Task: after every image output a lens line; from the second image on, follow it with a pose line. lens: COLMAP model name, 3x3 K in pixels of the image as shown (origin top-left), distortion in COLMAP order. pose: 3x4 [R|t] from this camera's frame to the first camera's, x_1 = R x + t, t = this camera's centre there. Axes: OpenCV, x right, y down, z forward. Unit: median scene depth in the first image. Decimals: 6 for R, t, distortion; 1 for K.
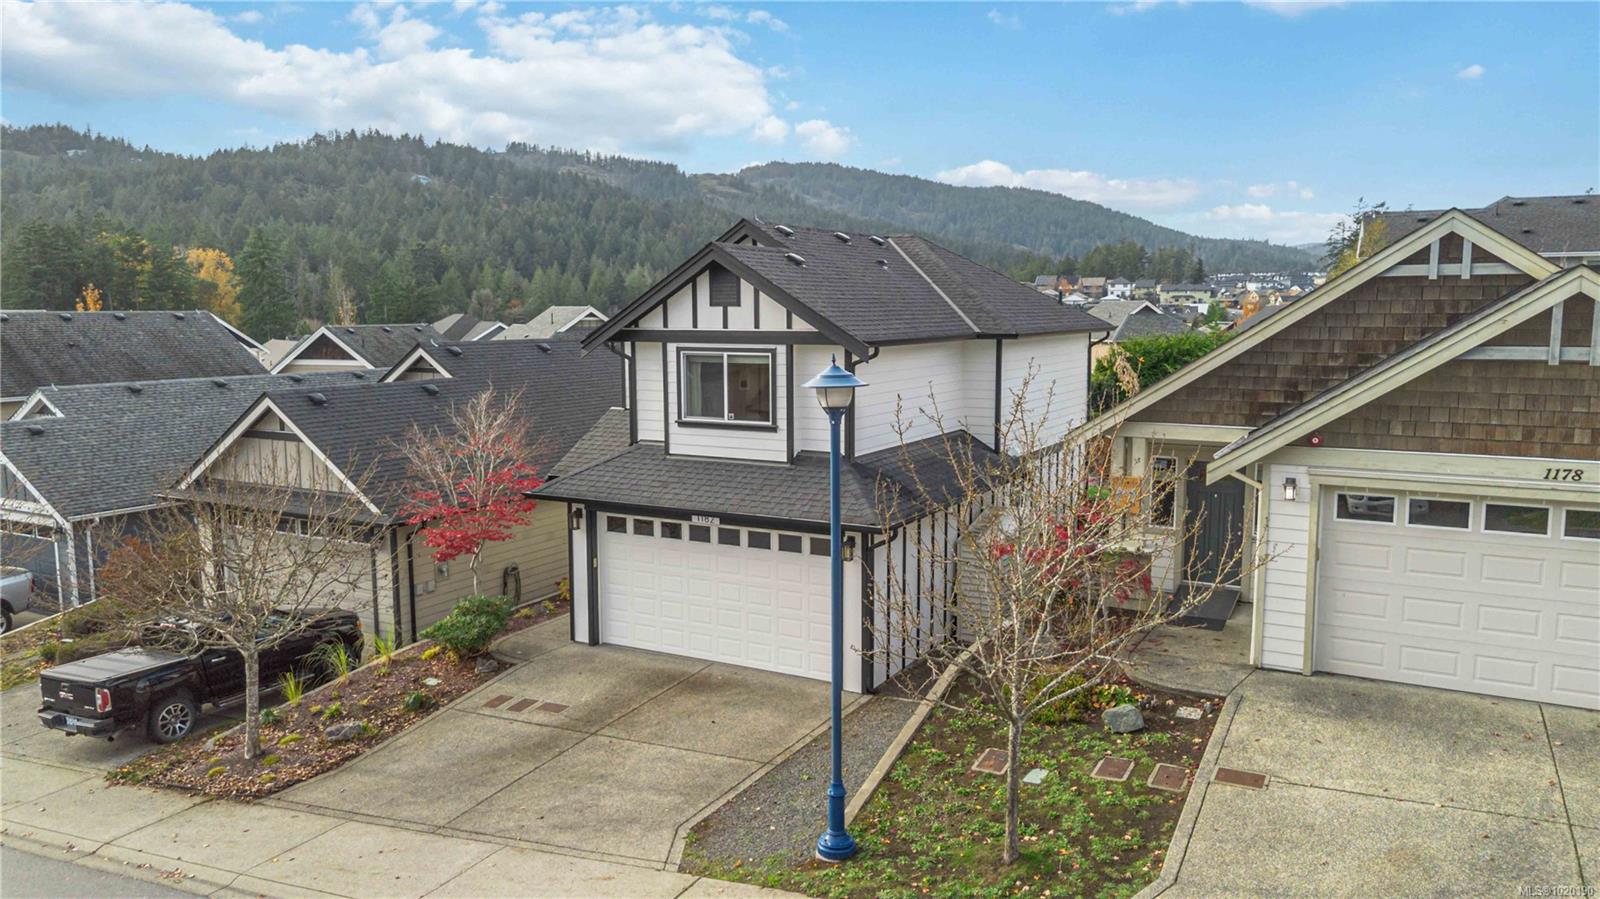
lens RADIAL K [[1129.2, 0, 800.0], [0, 1129.2, 449.5], [0, 0, 1]] dist [0.067757, -0.062183]
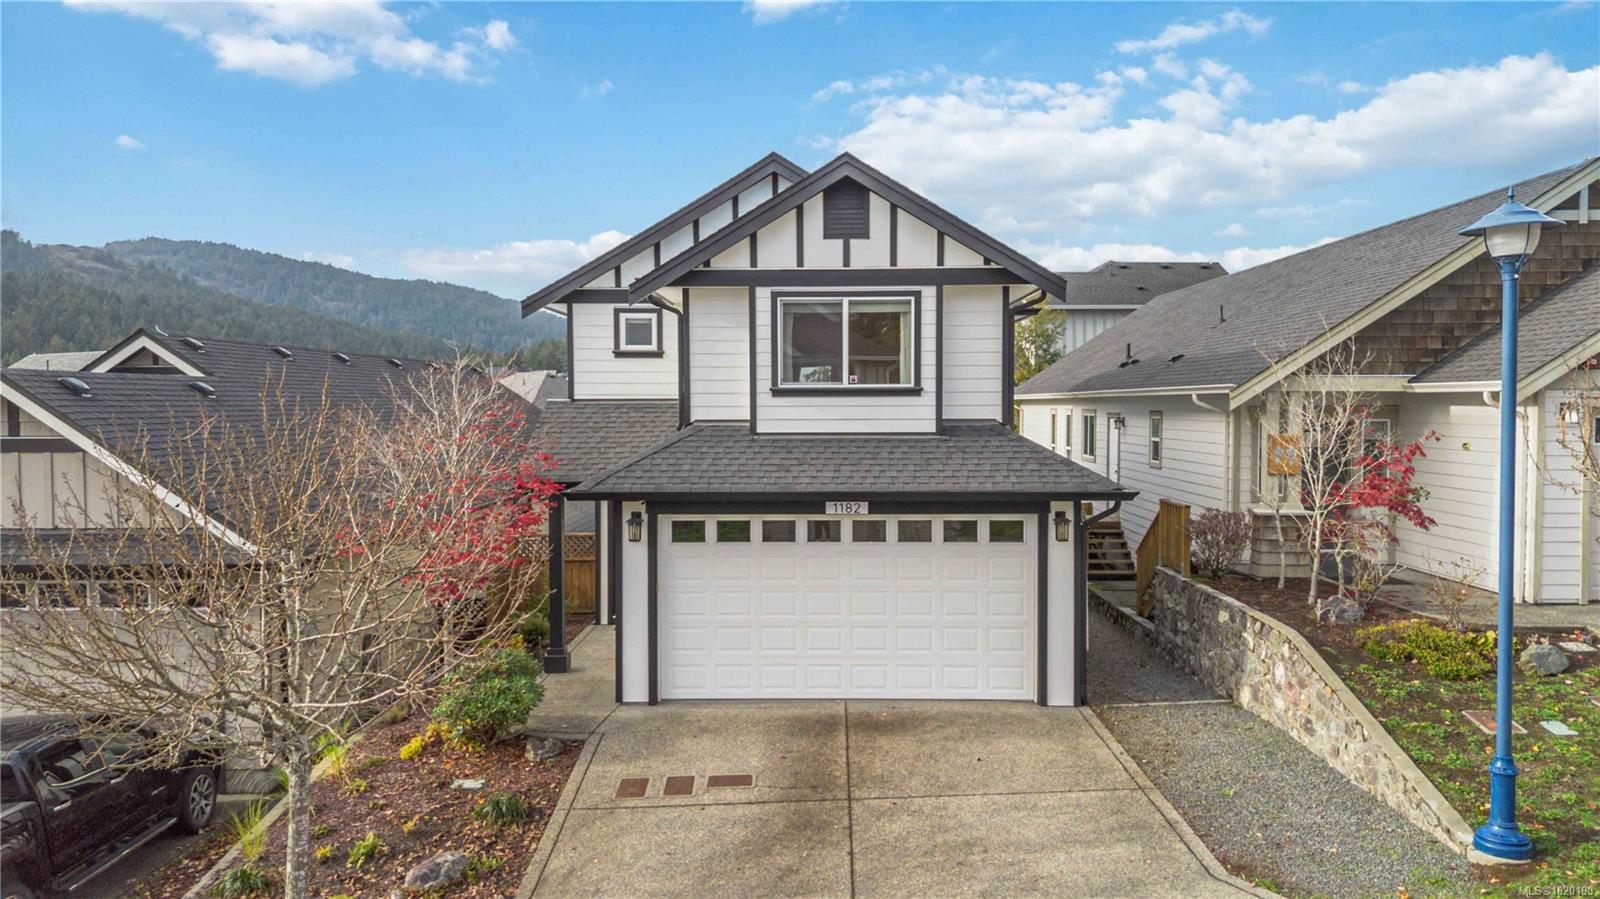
lens RADIAL K [[1129.2, 0, 800.0], [0, 1129.2, 449.5], [0, 0, 1]] dist [0.067757, -0.062183]
pose [[0.881986, -0.018576, 0.470909, -0.470157], [0.058127, 0.995881, -0.069585, 0.072827], [-0.467676, 0.088745, 0.879433, 0.334805]]
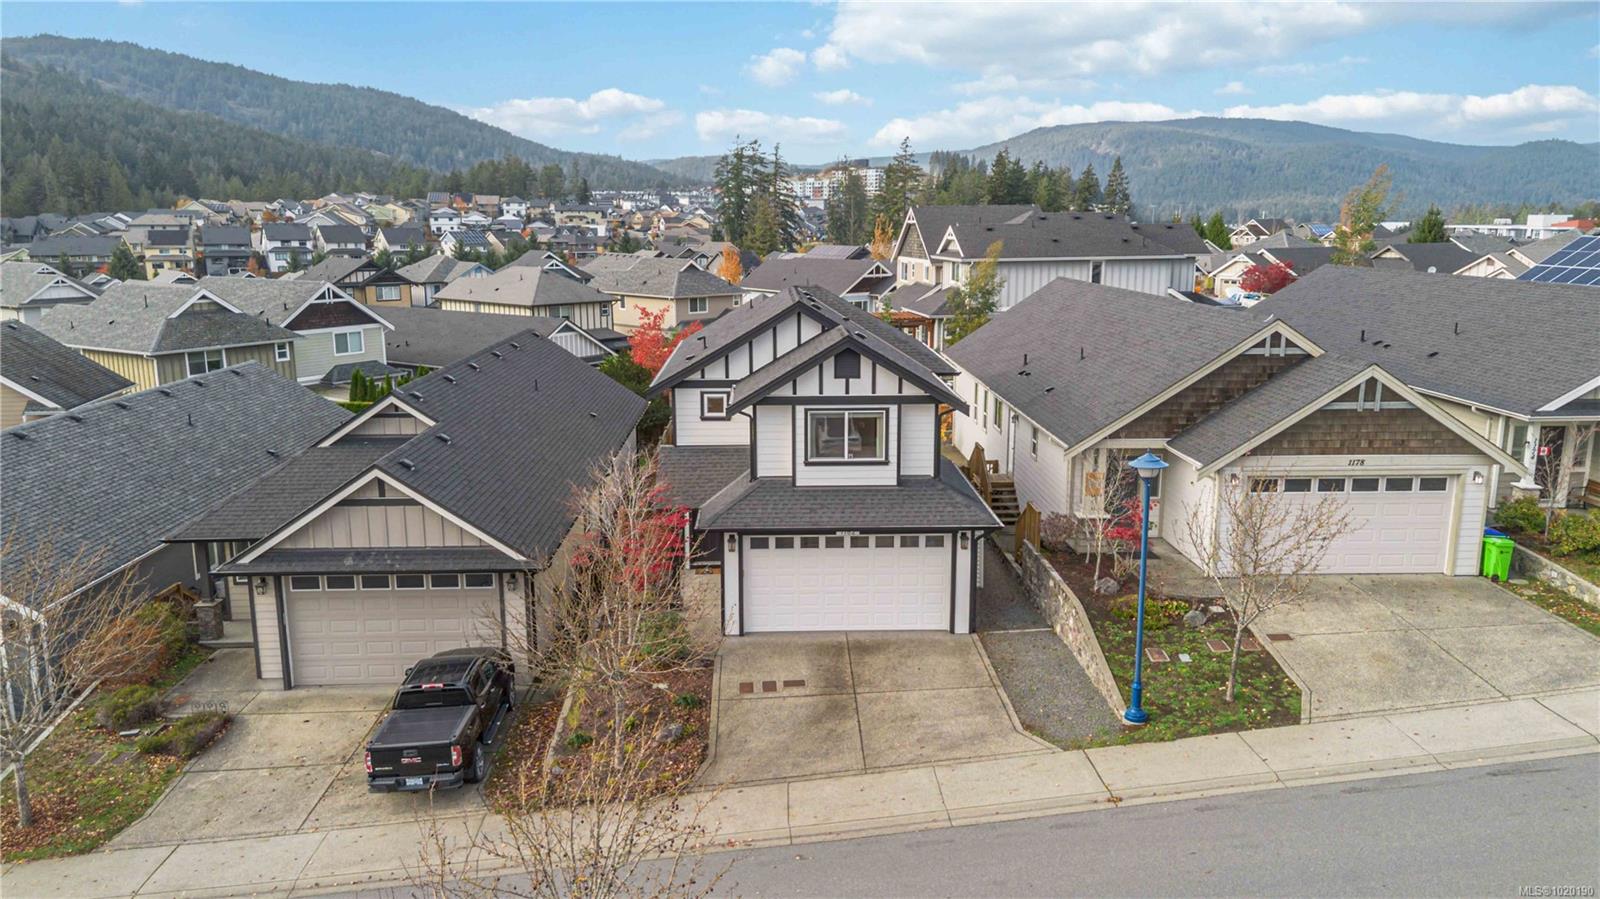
lens RADIAL K [[1123.7, 0, 800.0], [0, 1123.7, 449.5], [0, 0, 1]] dist [0.096261, -0.102454]
pose [[0.858563, -0.101579, 0.502545, -0.820418], [0.062911, 0.993642, 0.093366, -0.172990], [-0.508834, -0.048545, 0.859495, -0.161505]]
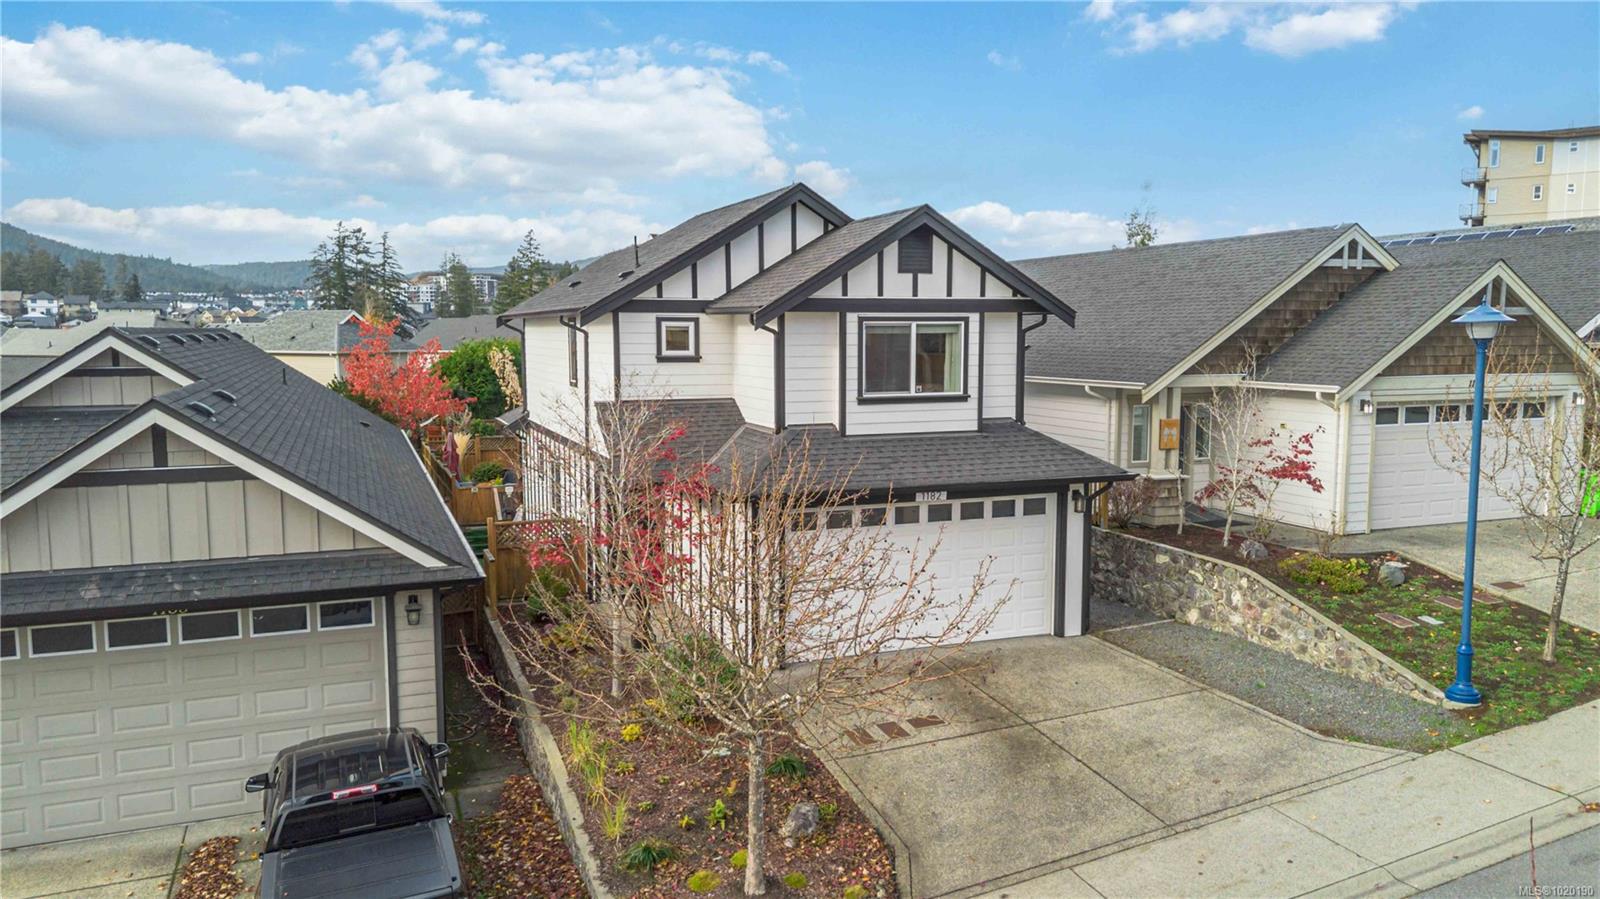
lens RADIAL K [[1129.2, 0, 800.0], [0, 1129.2, 449.5], [0, 0, 1]] dist [0.067757, -0.062183]
pose [[0.633934, -0.078490, 0.769394, -0.877127], [0.094131, 0.995271, 0.023974, -0.010676], [-0.767637, 0.057226, 0.638324, 0.473803]]
